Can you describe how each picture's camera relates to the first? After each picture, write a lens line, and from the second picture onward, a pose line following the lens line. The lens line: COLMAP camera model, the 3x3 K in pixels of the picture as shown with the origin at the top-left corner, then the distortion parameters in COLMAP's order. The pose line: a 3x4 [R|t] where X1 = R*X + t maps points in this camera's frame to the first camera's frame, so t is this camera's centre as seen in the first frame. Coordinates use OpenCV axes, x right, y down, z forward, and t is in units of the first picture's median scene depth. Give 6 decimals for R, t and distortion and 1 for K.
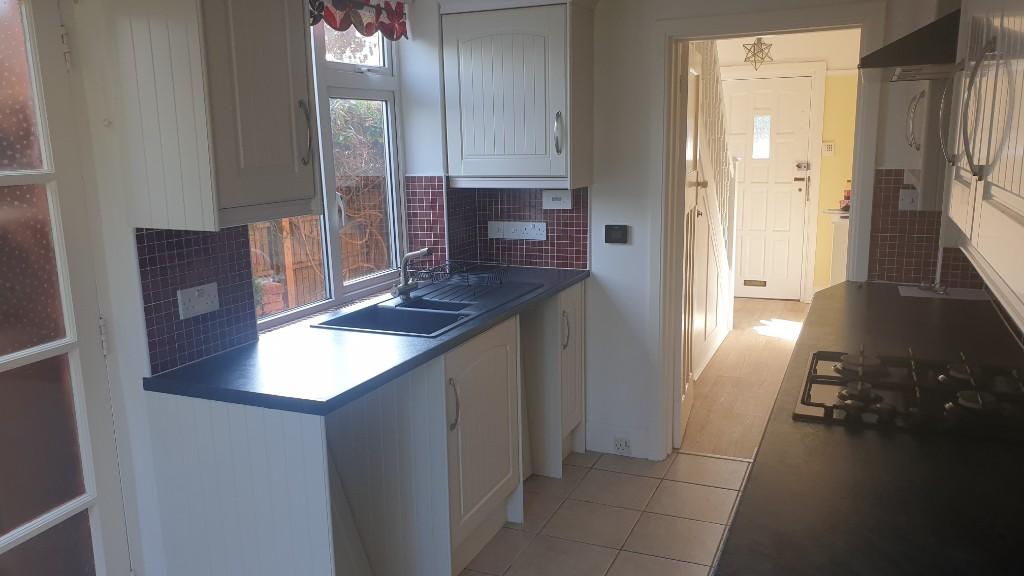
lens RADIAL K [[797.0, 0, 519.1], [0, 797.0, 294.6], [0, 0, 1]] dist [0.045246, -0.039815]
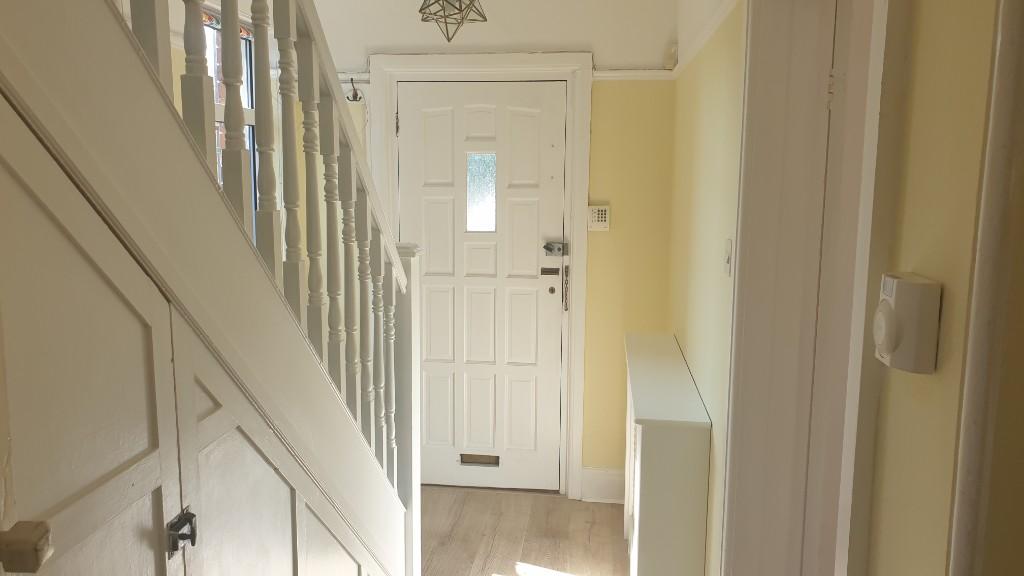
lens RADIAL K [[797.0, 0, 509.2], [0, 797.0, 290.6], [0, 0, 1]] dist [0.045246, -0.039815]
pose [[0.958056, -0.014082, 0.286235, 0.341720], [0.027571, 0.998688, -0.043150, -0.218328], [-0.285252, 0.049232, 0.957187, 0.998388]]
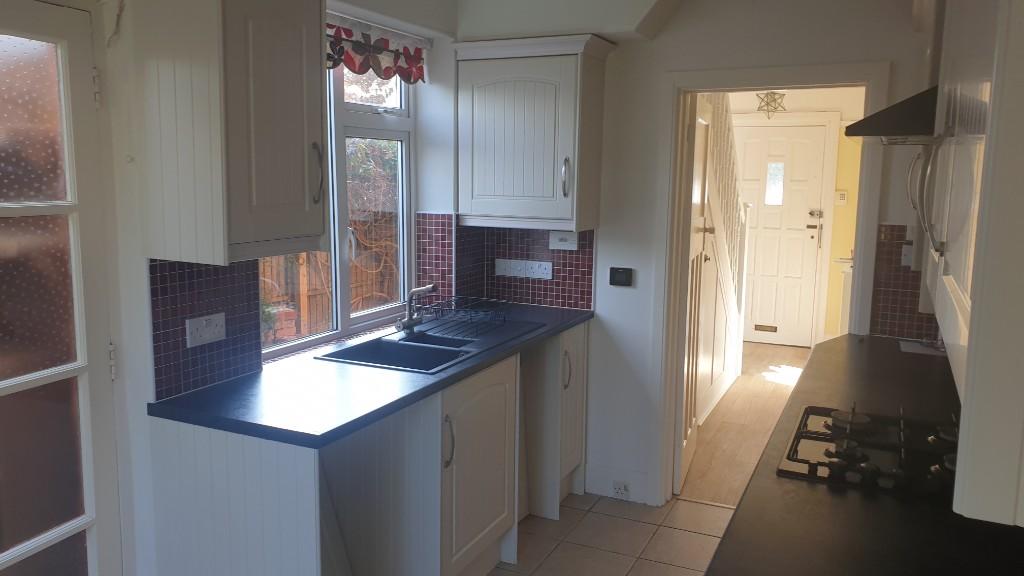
lens RADIAL K [[797.0, 0, 510.0], [0, 797.0, 277.6], [0, 0, 1]] dist [0.045246, -0.039815]
pose [[0.998743, 0.038069, -0.032615, 0.015450], [-0.039994, 0.997362, -0.060574, -0.008657], [0.030223, 0.061802, 0.997631, -0.015690]]
